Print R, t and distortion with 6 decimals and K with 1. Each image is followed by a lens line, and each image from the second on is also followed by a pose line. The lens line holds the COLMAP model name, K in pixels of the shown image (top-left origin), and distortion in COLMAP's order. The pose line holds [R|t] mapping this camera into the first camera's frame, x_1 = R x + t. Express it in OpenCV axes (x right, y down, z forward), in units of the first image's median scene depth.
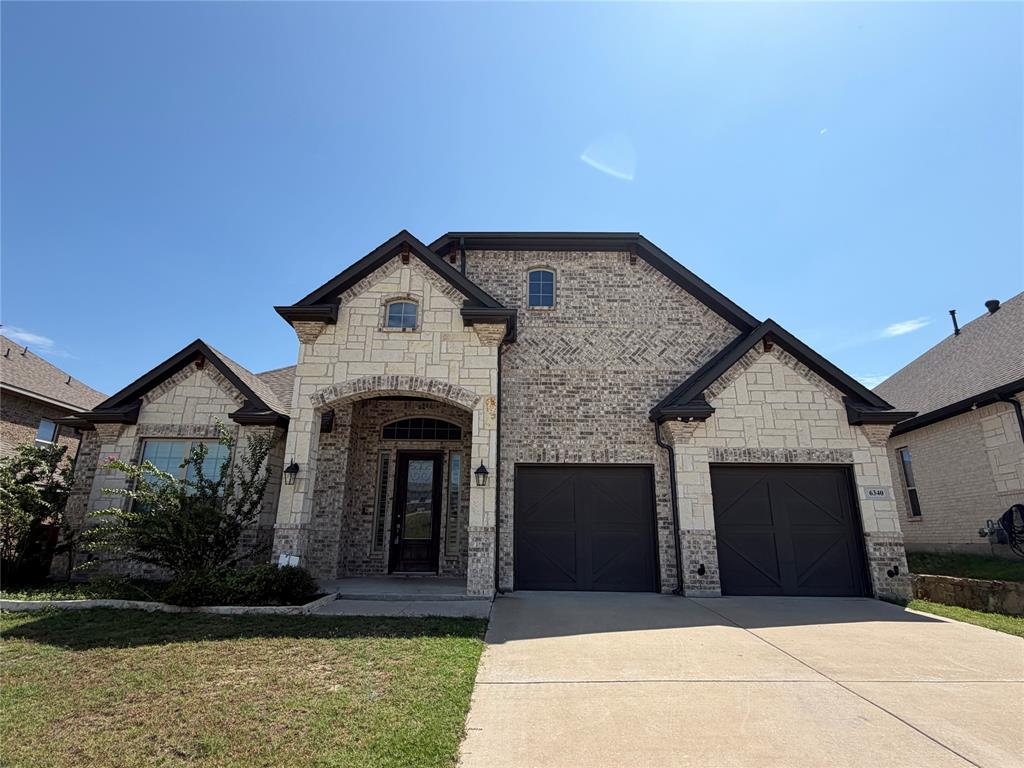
lens RADIAL K [[517.8, 0, 512.0], [0, 517.8, 384.0], [0, 0, 1]] dist [-0.001262, -0.000197]
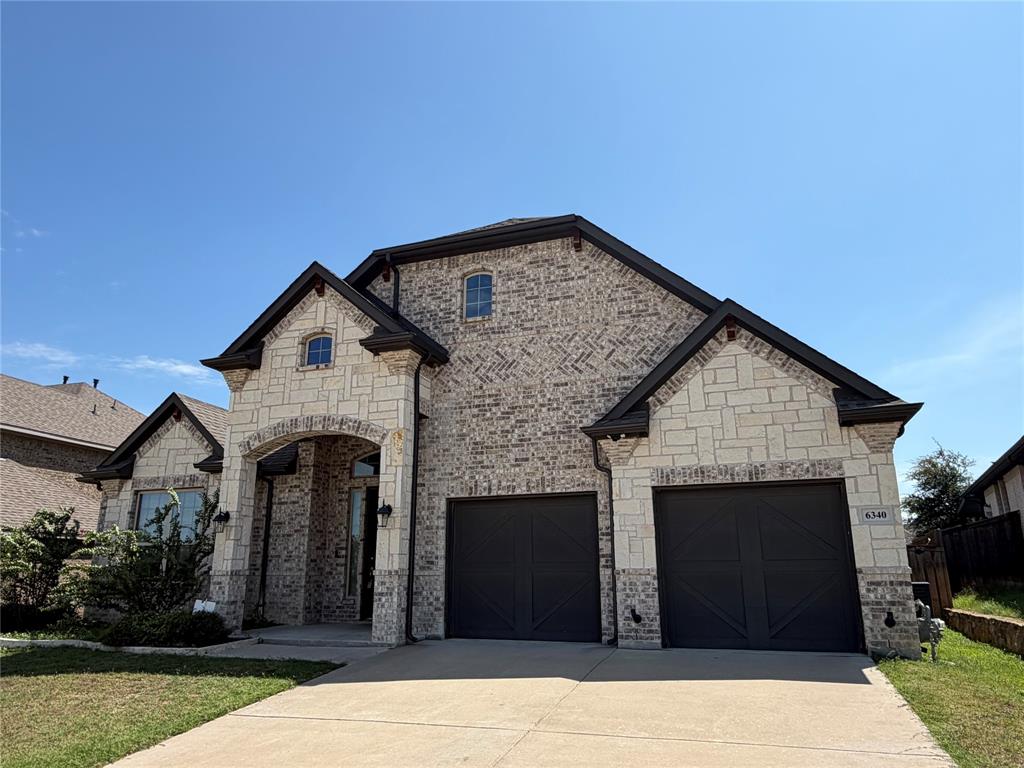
lens RADIAL K [[681.0, 0, 514.3], [0, 681.0, 382.9], [0, 0, 1]] dist [-0.002831, -0.000415]
pose [[0.944724, -0.103058, -0.311249, 0.512426], [0.106946, 0.994254, -0.004601, -0.029559], [0.309935, -0.028940, 0.950317, -0.088011]]
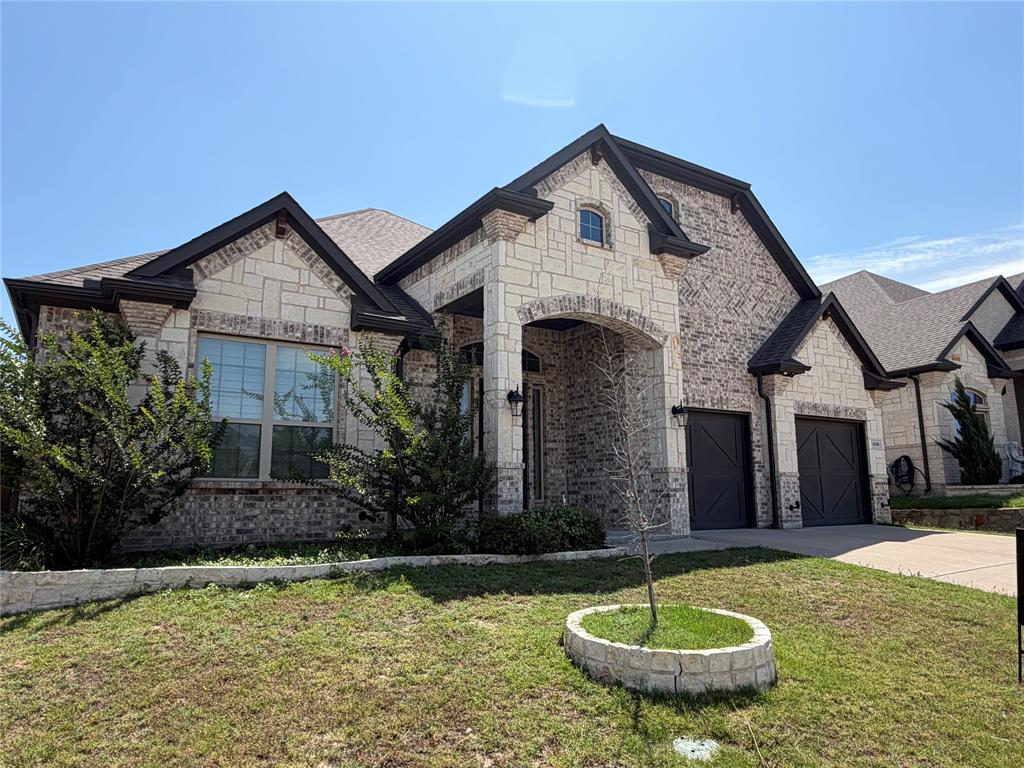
lens RADIAL K [[681.0, 0, 514.3], [0, 681.0, 382.9], [0, 0, 1]] dist [-0.002831, -0.000415]
pose [[0.838711, 0.073246, 0.539629, -0.900509], [-0.136557, 0.987541, 0.078199, 0.051455], [-0.527178, -0.139276, 0.838264, 0.090709]]
